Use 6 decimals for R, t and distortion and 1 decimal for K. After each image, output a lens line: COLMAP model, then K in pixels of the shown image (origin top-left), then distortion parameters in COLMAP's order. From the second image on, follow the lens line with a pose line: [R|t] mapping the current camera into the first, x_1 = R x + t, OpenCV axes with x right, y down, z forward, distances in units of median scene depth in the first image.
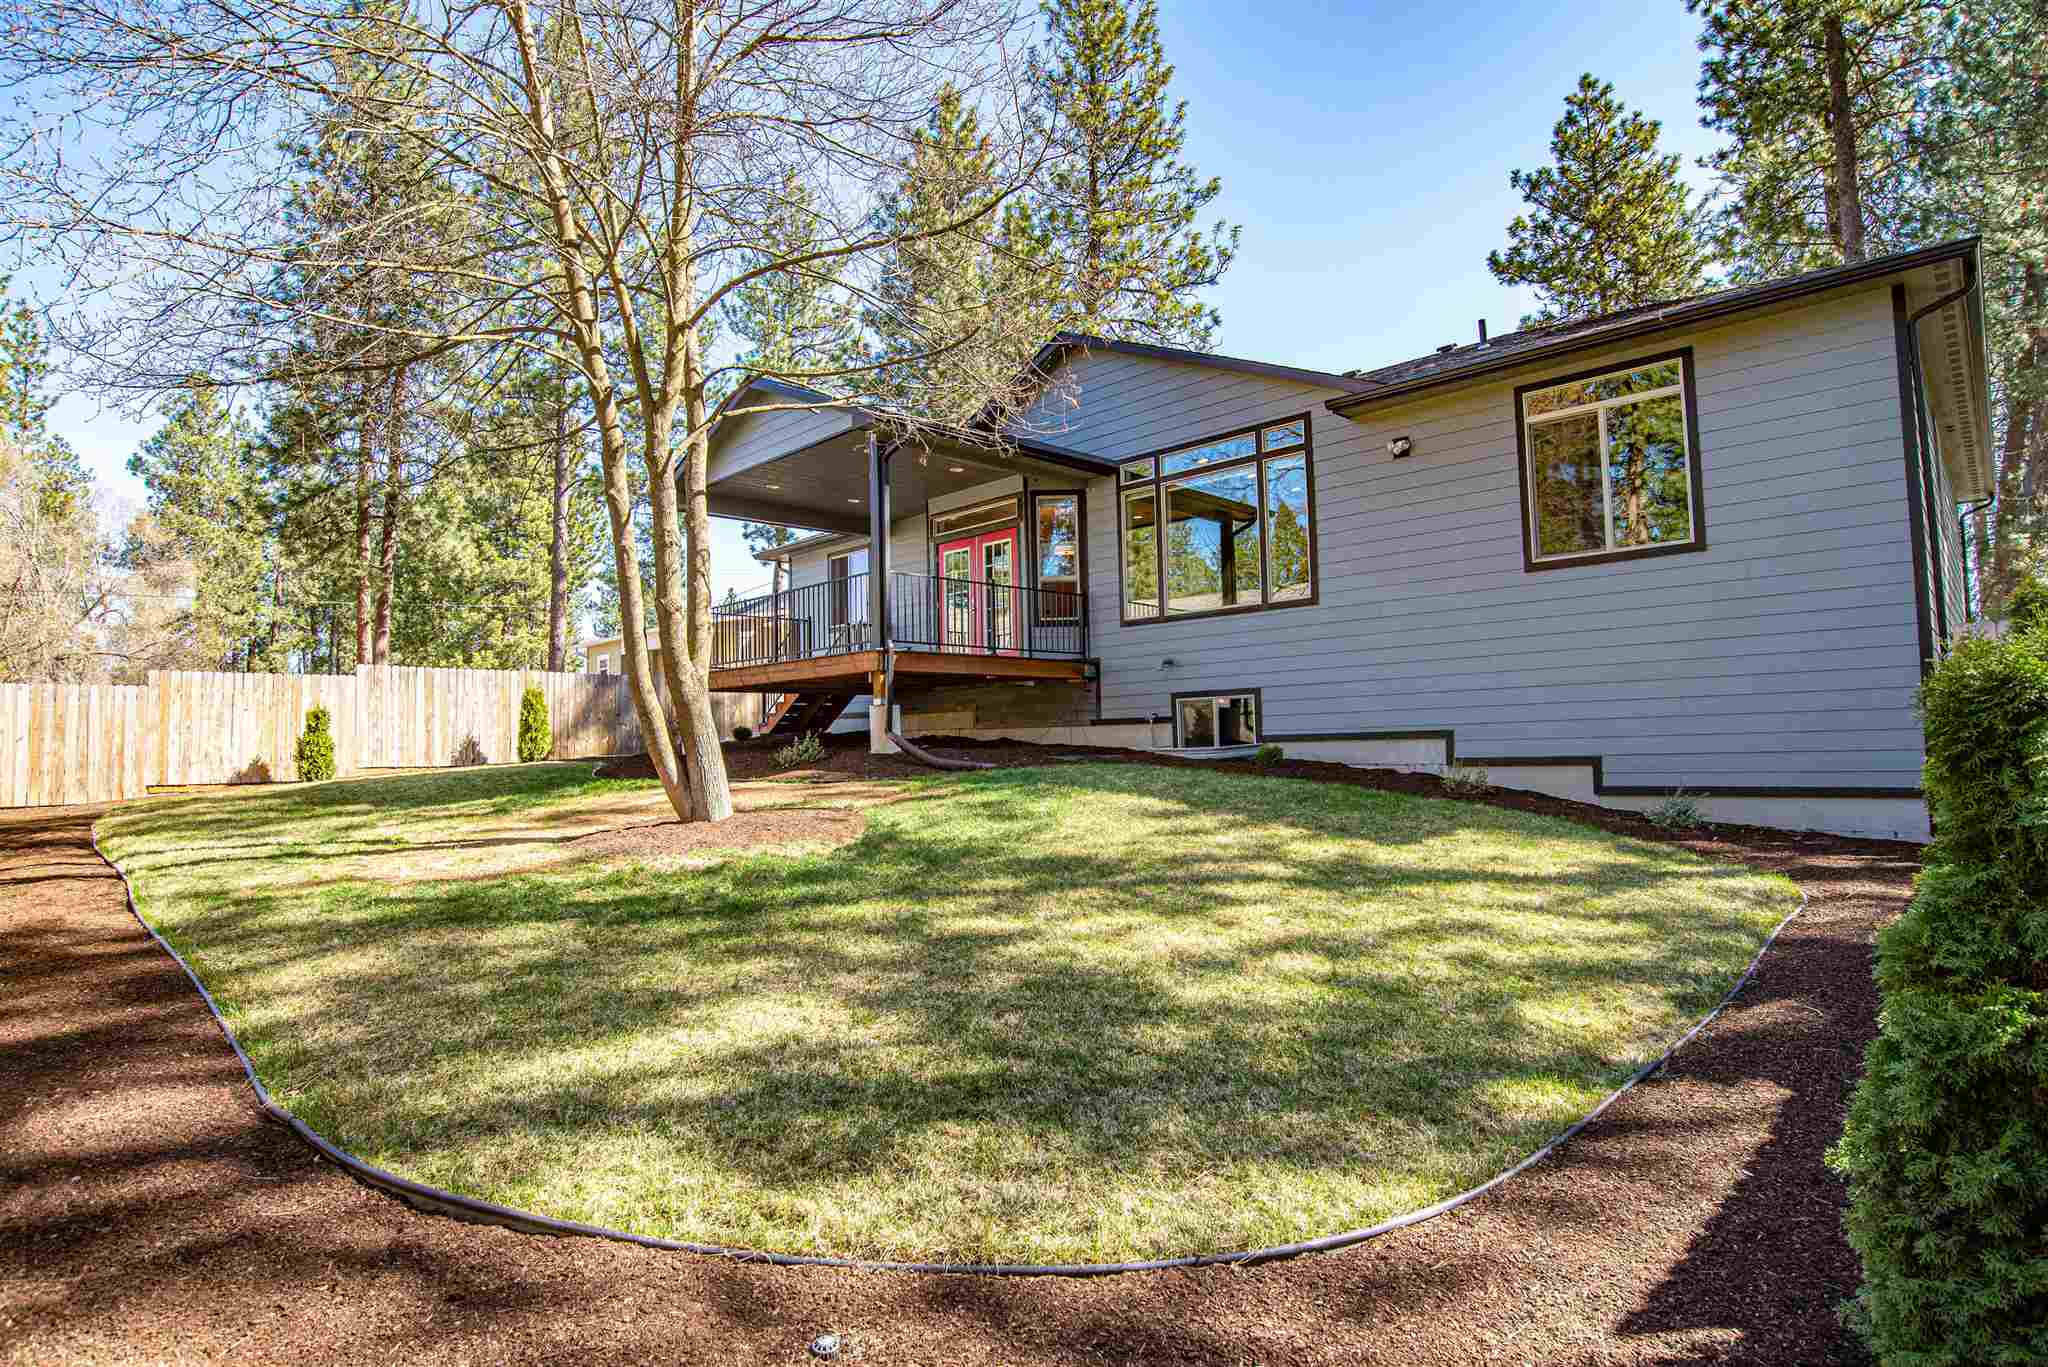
lens RADIAL K [[995.8, 0, 1024.0], [0, 995.8, 683.5], [0, 0, 1]] dist [-0.071001, -0.000167]
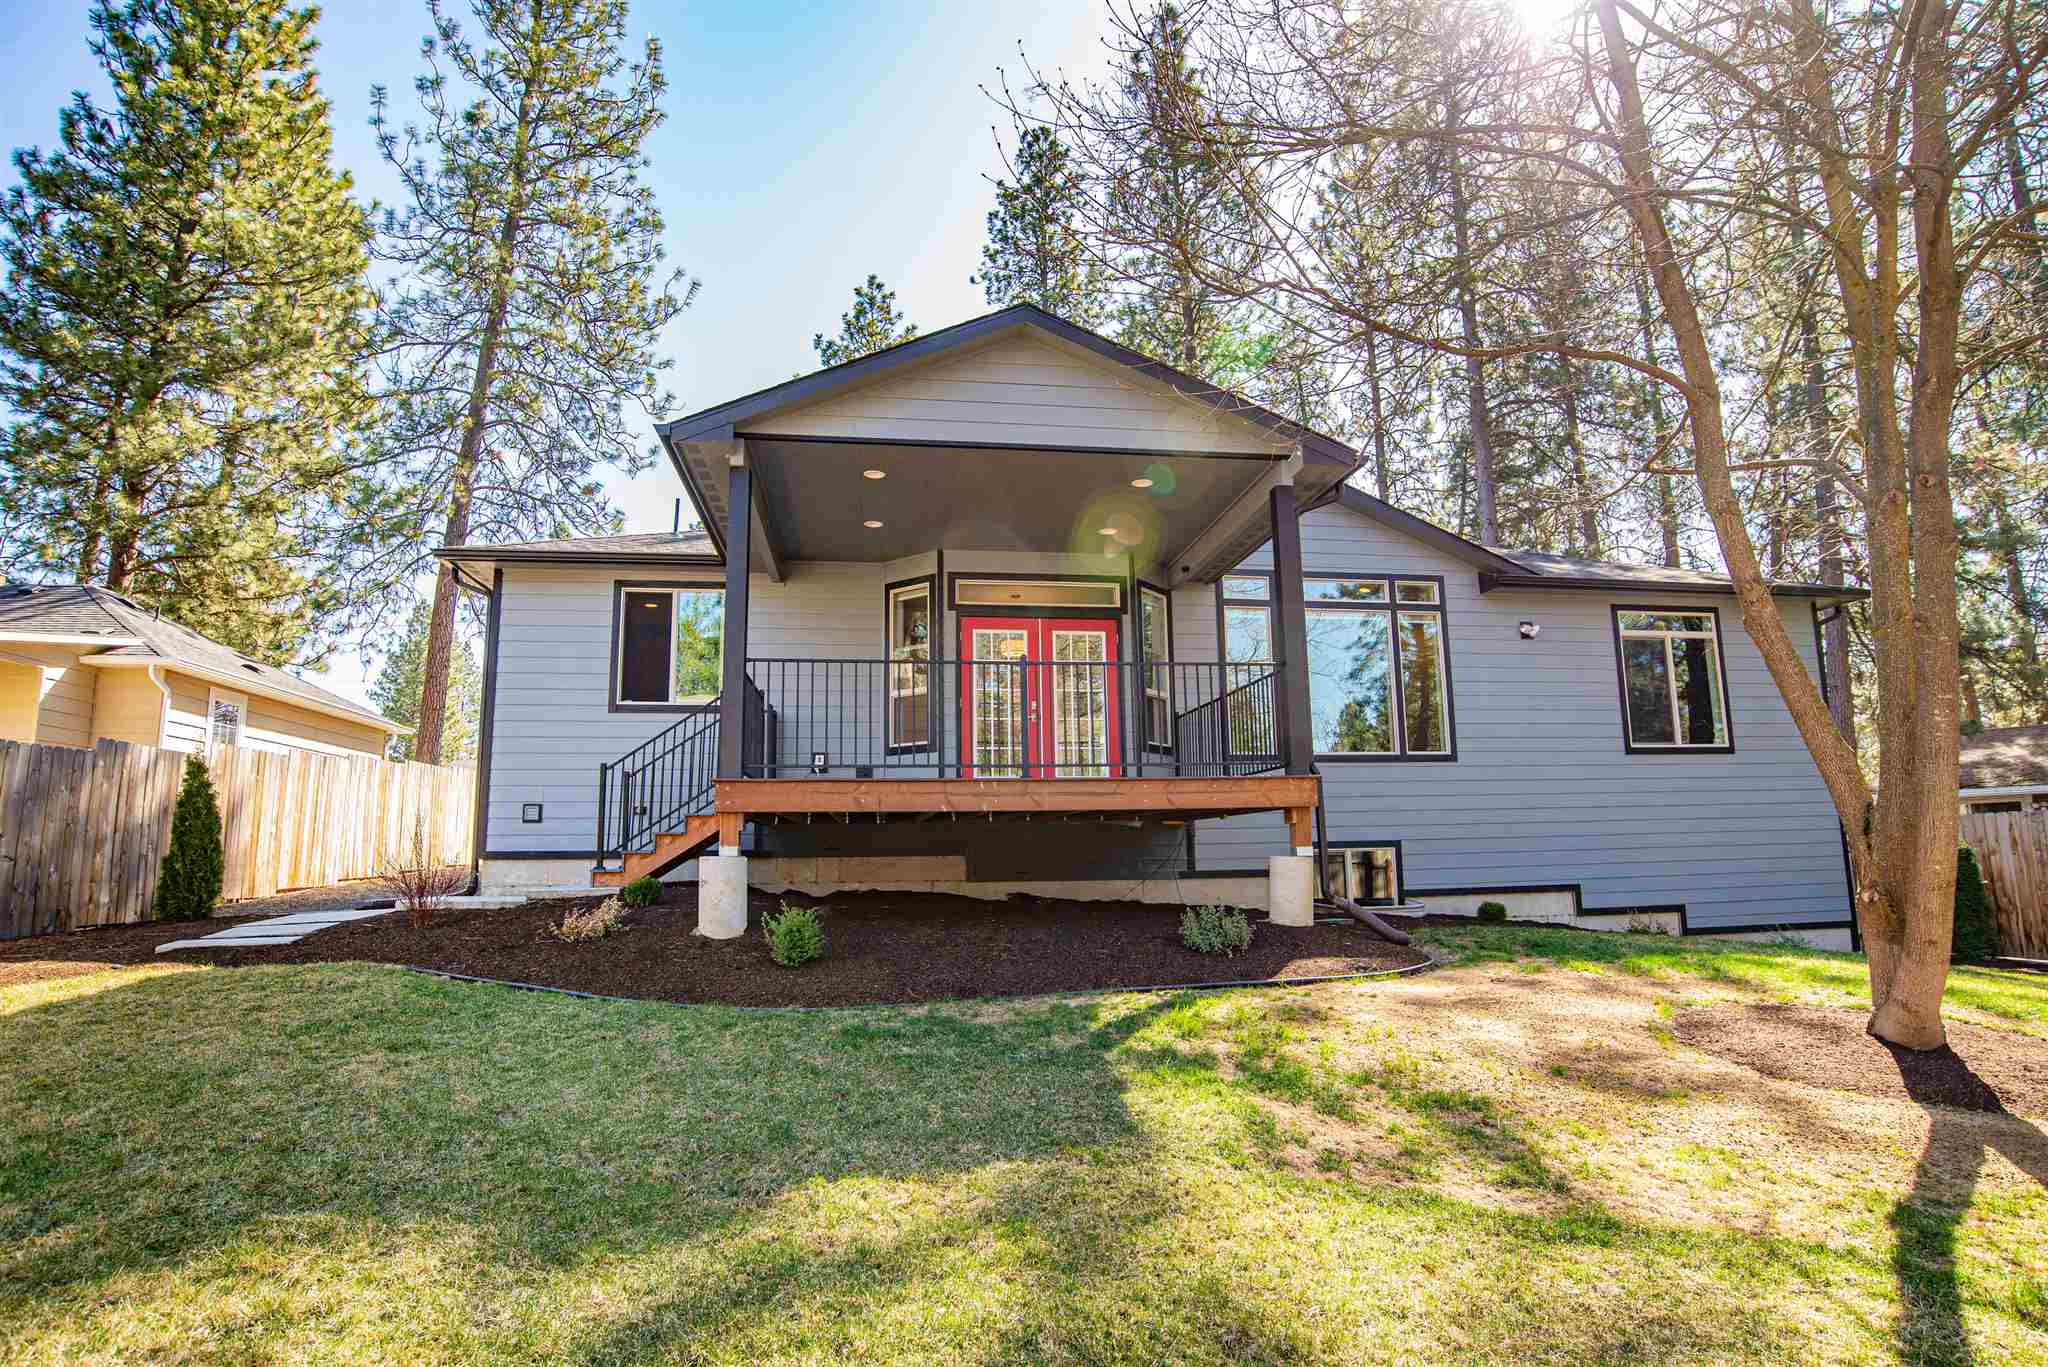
lens RADIAL K [[998.0, 0, 1024.0], [0, 998.0, 683.5], [0, 0, 1]] dist [0.000245, 0.000023]
pose [[0.575944, 0.139386, 0.805519, -0.618406], [-0.041192, 0.989053, -0.141693, 0.005099], [-0.816451, 0.048427, 0.575381, 0.578598]]
